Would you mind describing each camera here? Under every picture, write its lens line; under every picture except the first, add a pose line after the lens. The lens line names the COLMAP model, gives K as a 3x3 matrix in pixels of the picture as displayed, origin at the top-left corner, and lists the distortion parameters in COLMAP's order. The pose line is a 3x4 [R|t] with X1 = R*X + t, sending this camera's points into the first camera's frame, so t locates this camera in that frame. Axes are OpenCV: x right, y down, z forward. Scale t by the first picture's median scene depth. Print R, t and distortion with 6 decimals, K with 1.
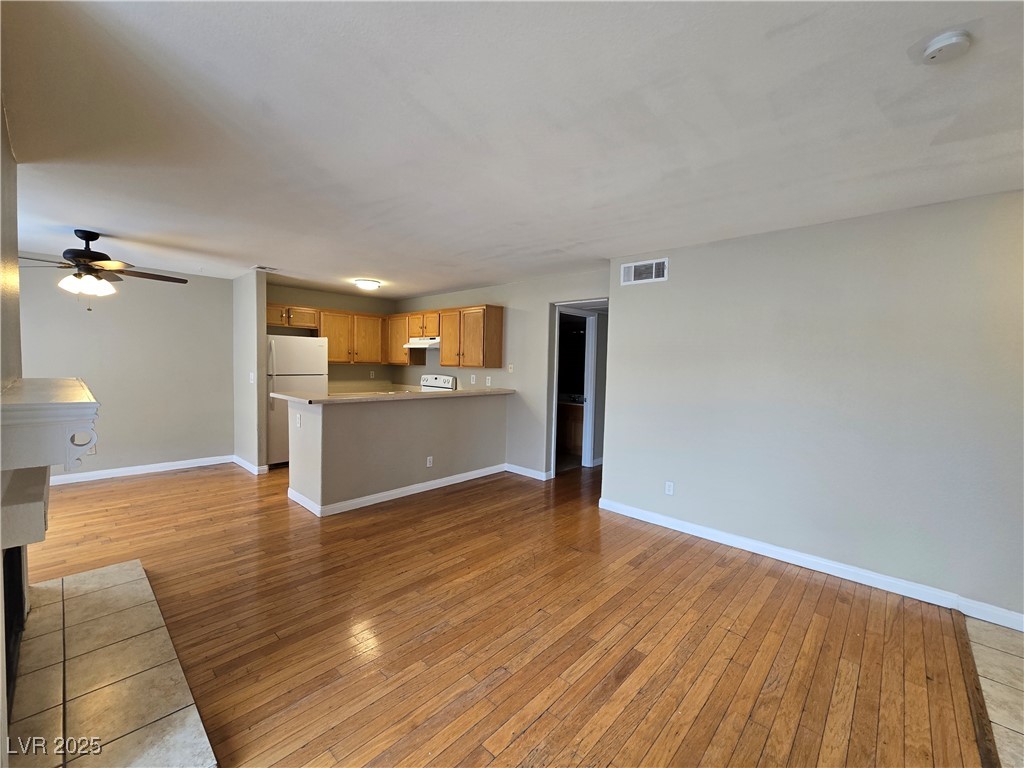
lens RADIAL K [[420.5, 0, 515.5], [0, 420.5, 384.0], [0, 0, 1]] dist [-0.002225, 0.001436]
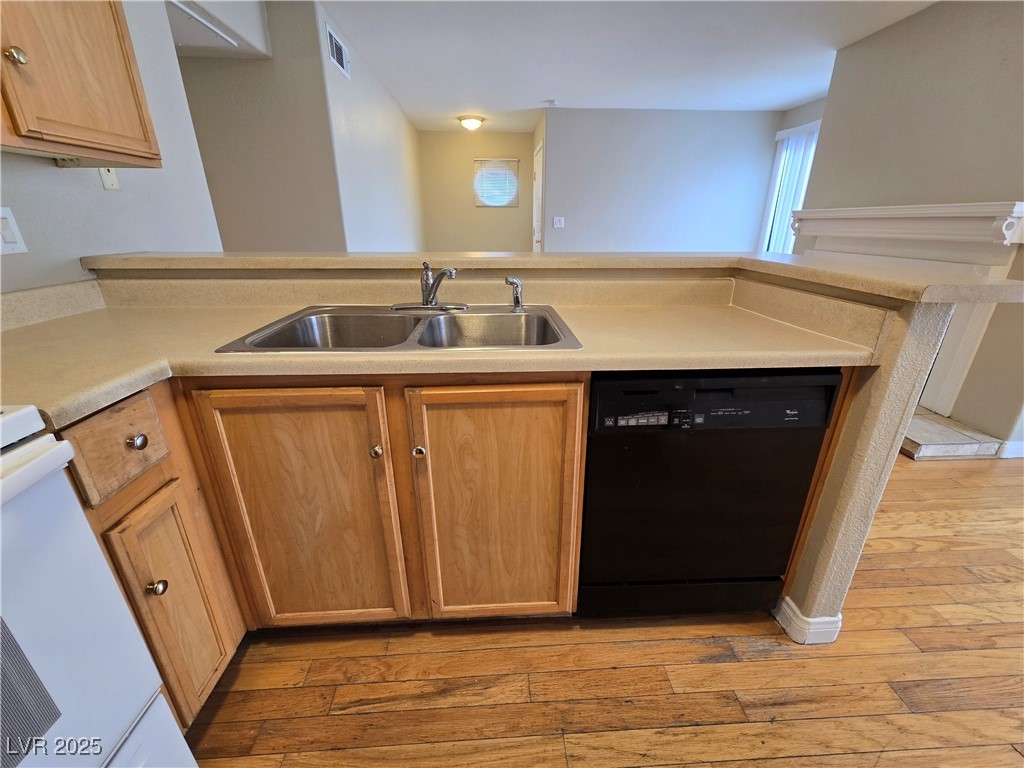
lens RADIAL K [[420.5, 0, 514.5], [0, 420.5, 383.1], [0, 0, 1]] dist [-0.002225, 0.001436]
pose [[-0.722618, -0.272621, 0.635217, -0.599479], [0.016430, 0.911910, 0.410062, -0.028709], [-0.691052, 0.306755, -0.654483, 1.508713]]
